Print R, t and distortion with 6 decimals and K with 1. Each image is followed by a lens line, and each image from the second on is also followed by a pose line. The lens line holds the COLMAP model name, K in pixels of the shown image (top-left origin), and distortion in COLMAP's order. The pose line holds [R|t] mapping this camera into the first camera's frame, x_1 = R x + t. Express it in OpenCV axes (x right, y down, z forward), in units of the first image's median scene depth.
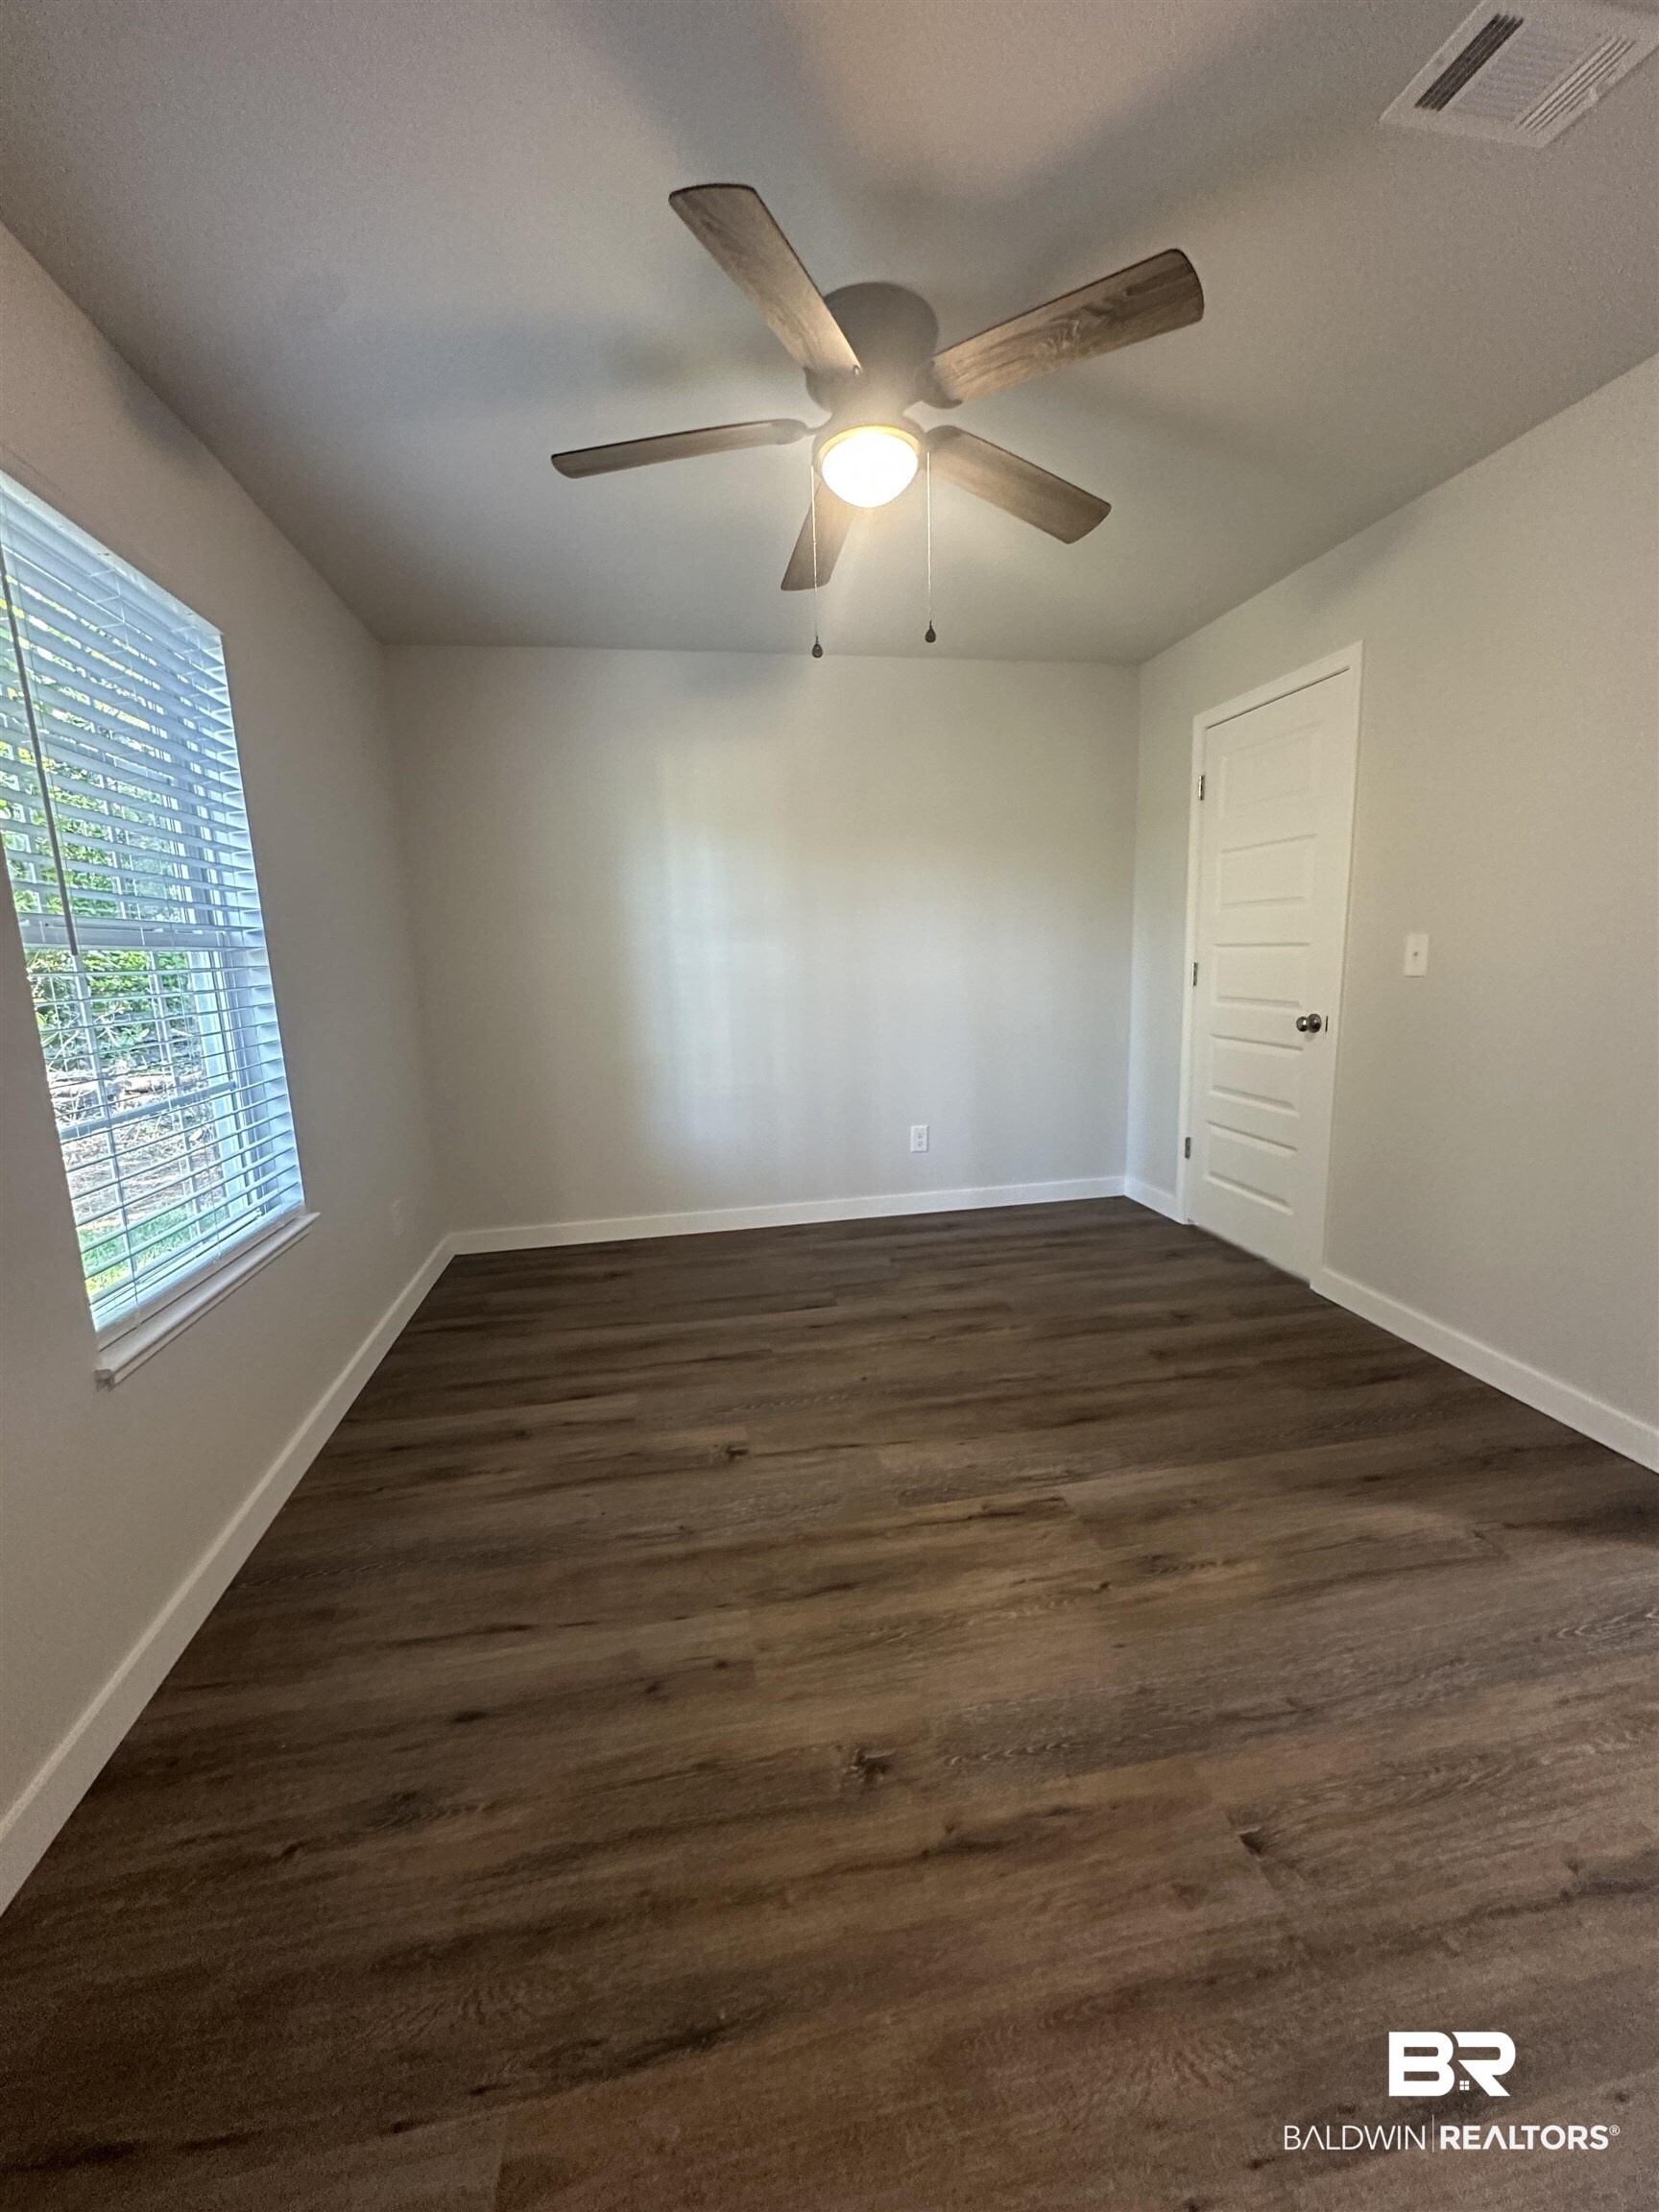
lens RADIAL K [[882.5, 0, 831.5], [0, 882.5, 1099.0], [0, 0, 1]] dist [-0.000507, 0.000374]
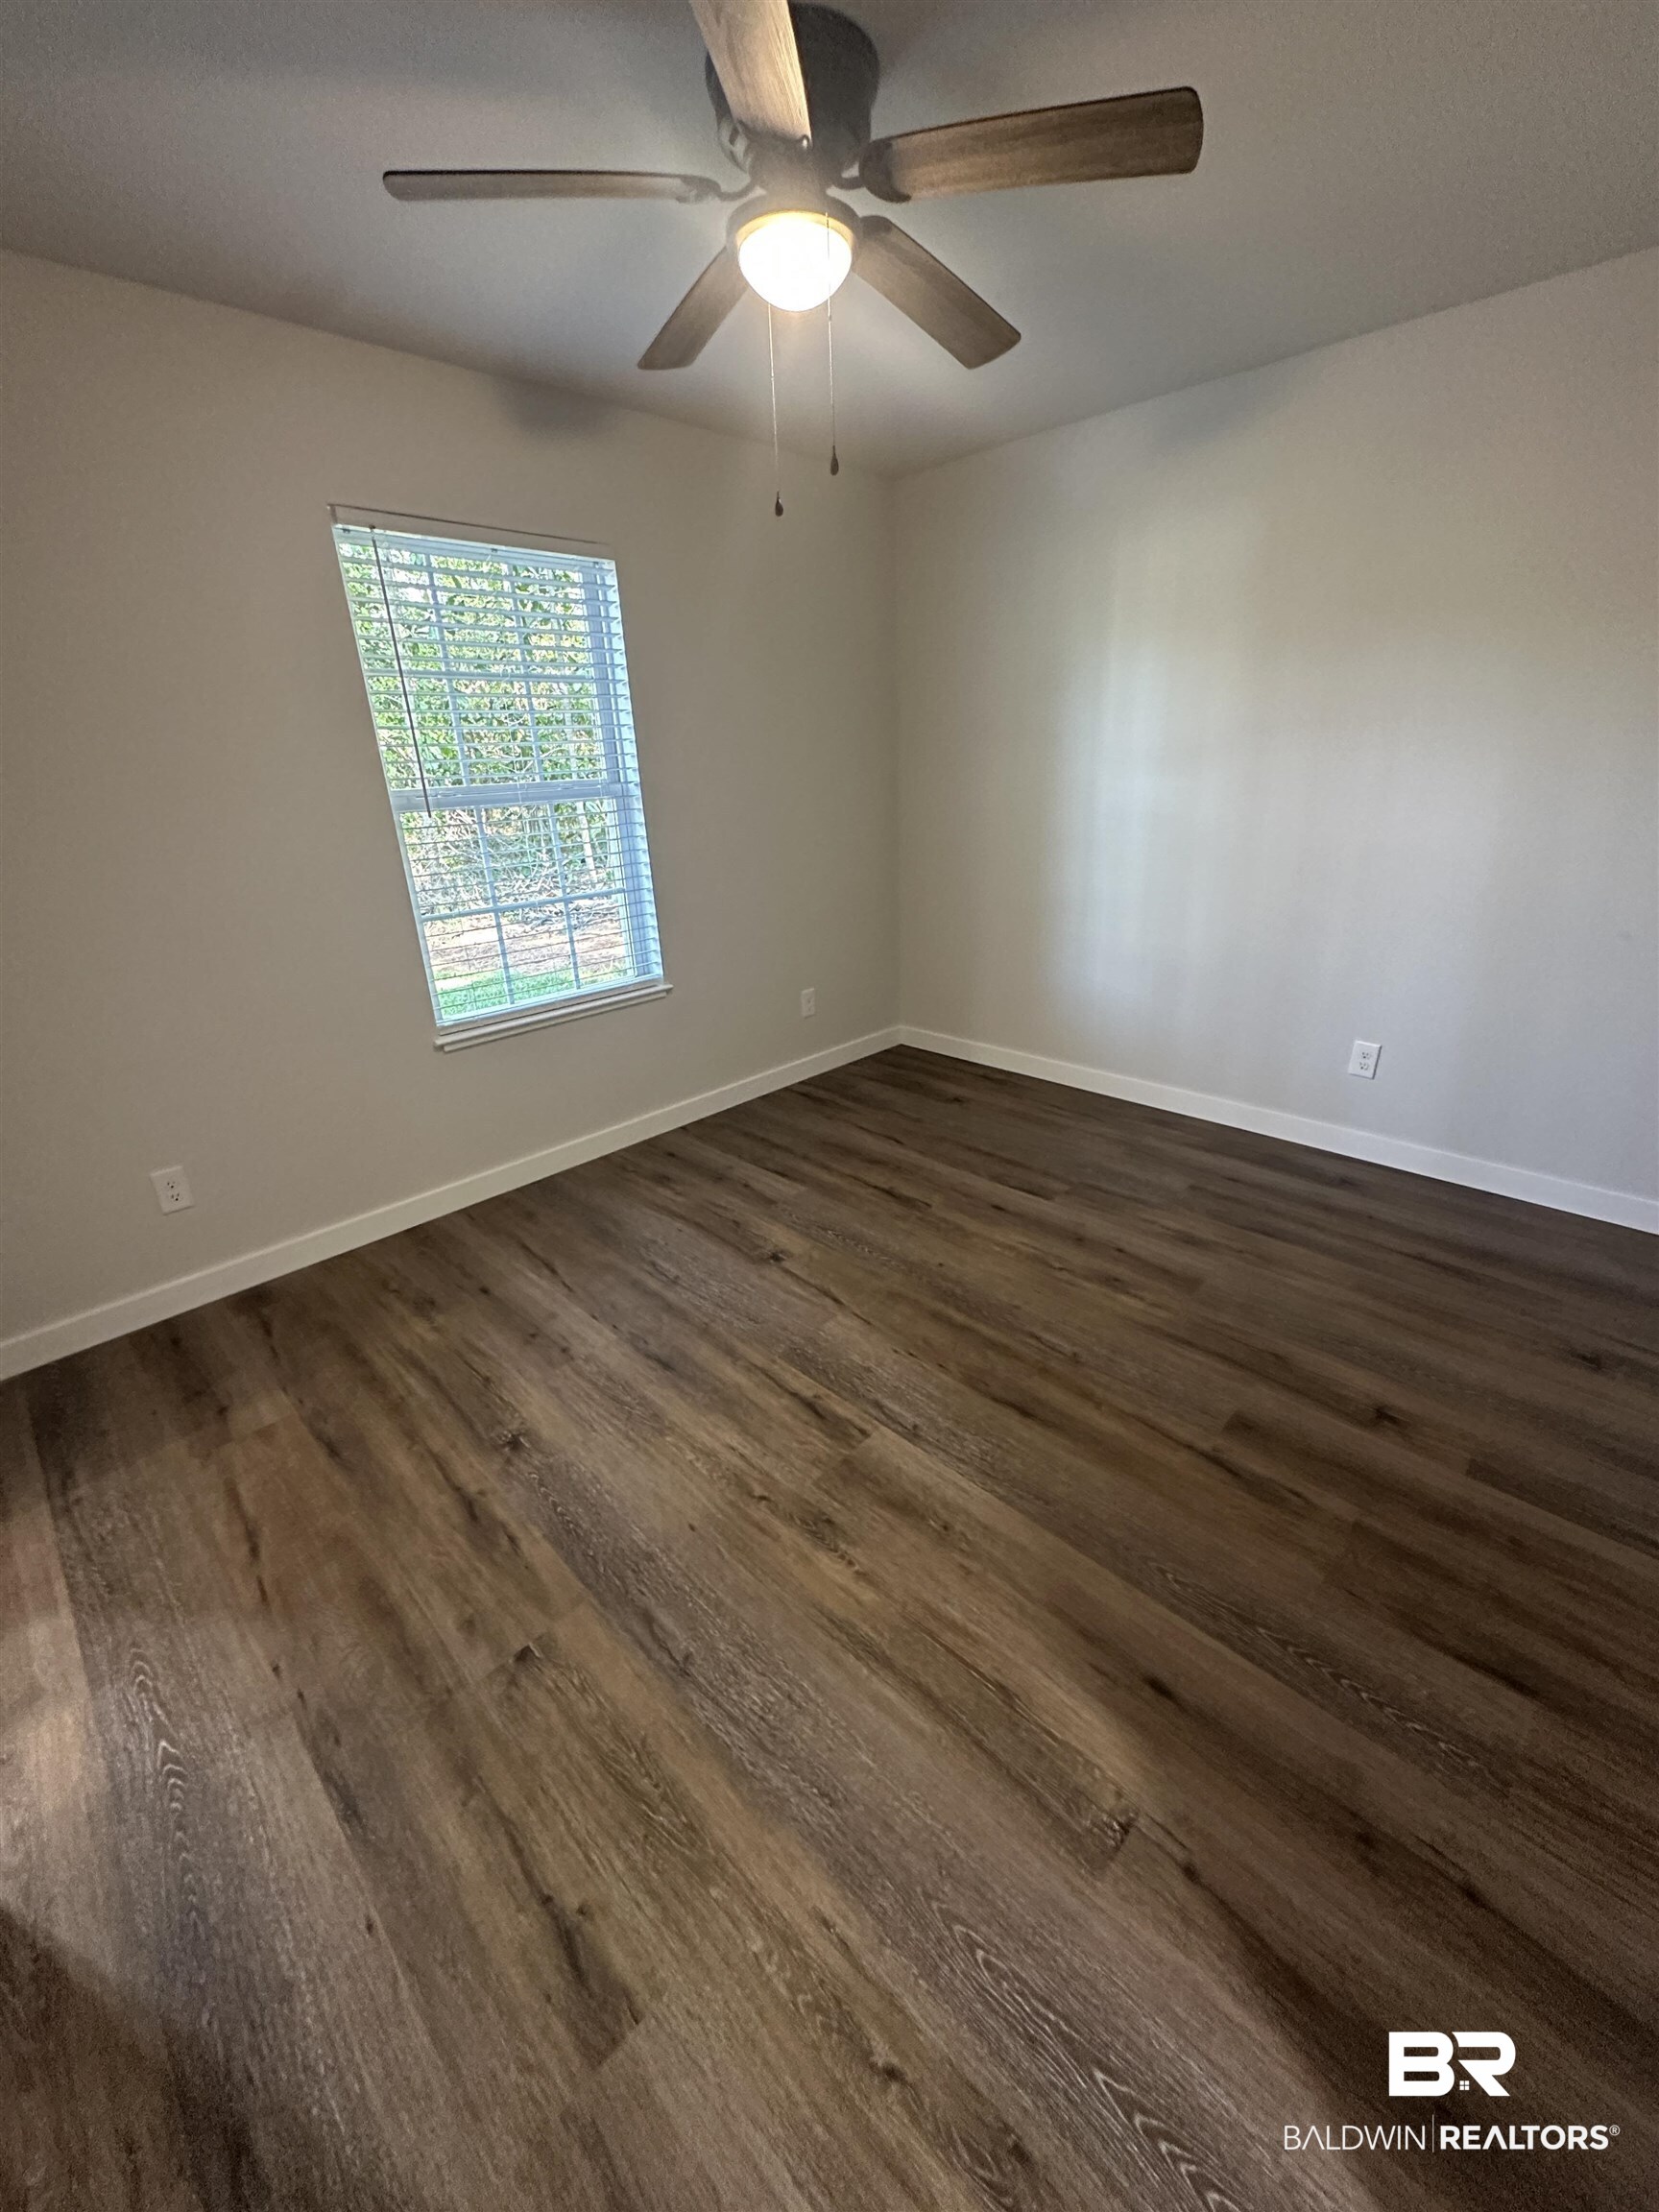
lens RADIAL K [[888.8, 0, 827.2], [0, 888.8, 1097.0], [0, 0, 1]] dist [-0.000319, -0.000069]
pose [[0.561270, 0.310063, -0.767357, 0.862726], [-0.117617, 0.947643, 0.296882, -0.187801], [0.819233, -0.076377, 0.568352, 0.425775]]
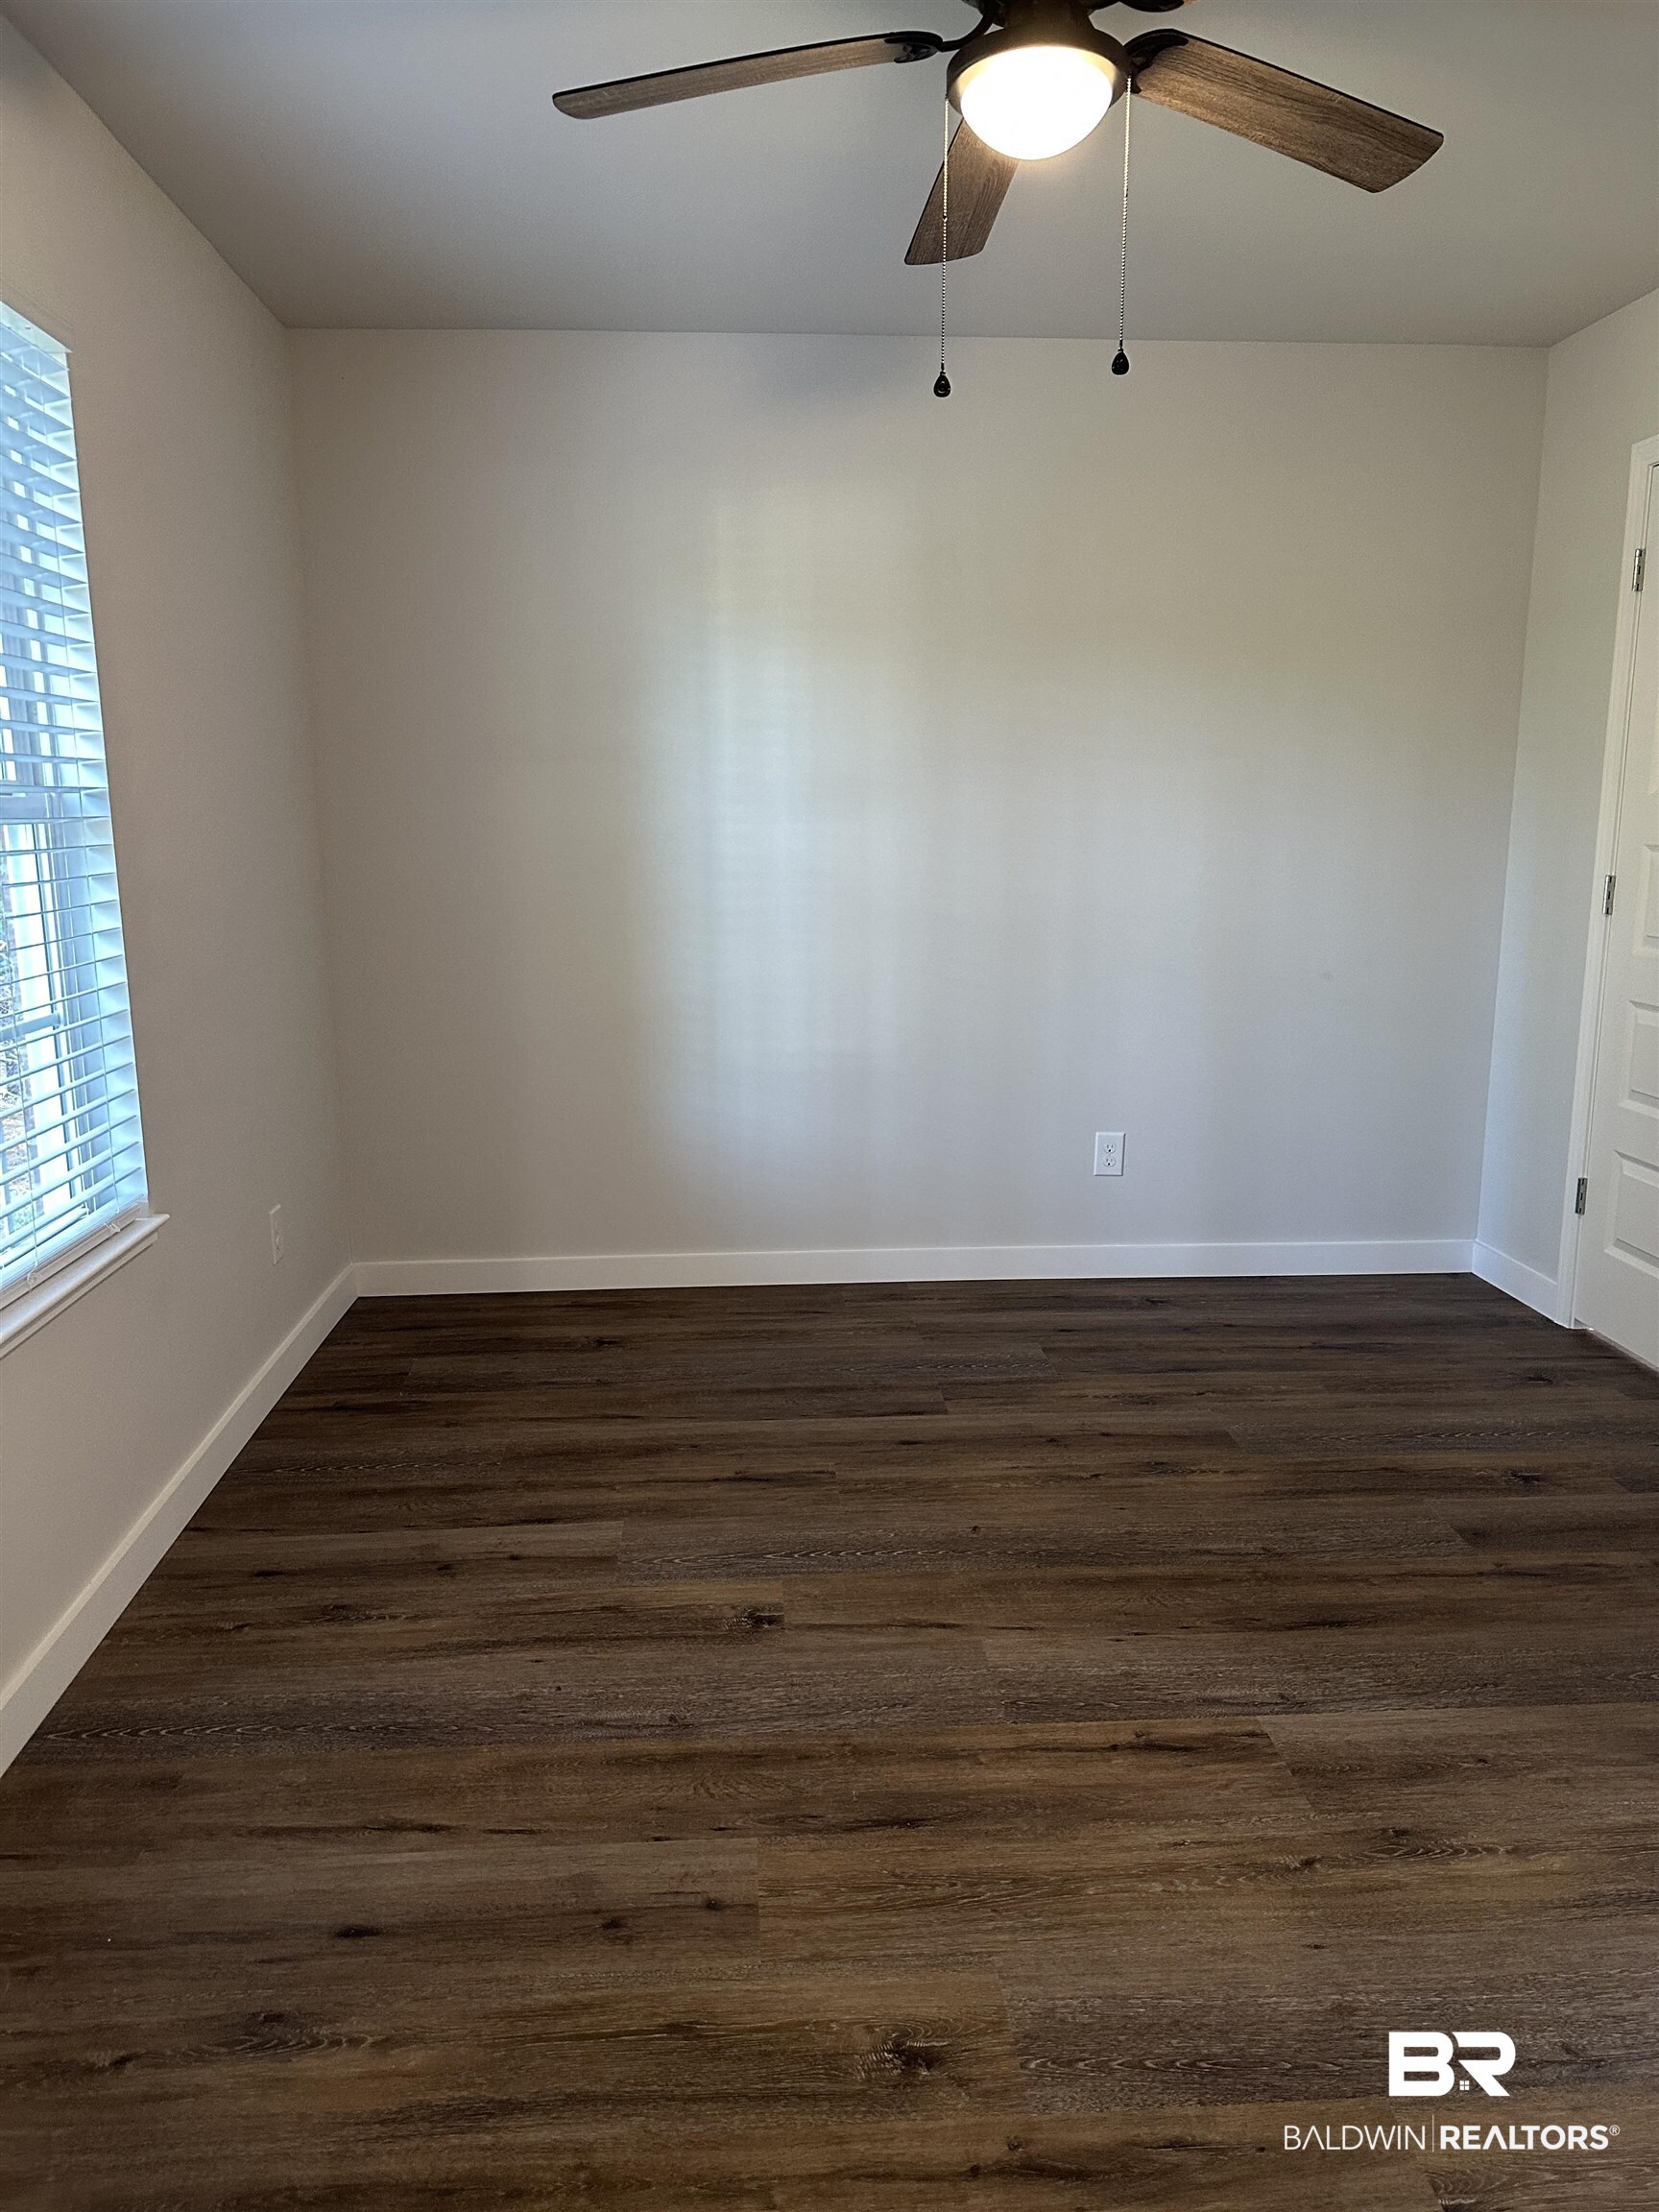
lens RADIAL K [[1553.7, 0, 829.5], [0, 1553.7, 1106.0], [0, 0, 1]] dist [0.132294, -0.171484]
pose [[0.992332, 0.051527, -0.112345, 0.055036], [-0.049060, 0.998493, 0.024610, -0.009553], [0.113444, -0.018909, 0.993364, -0.155315]]
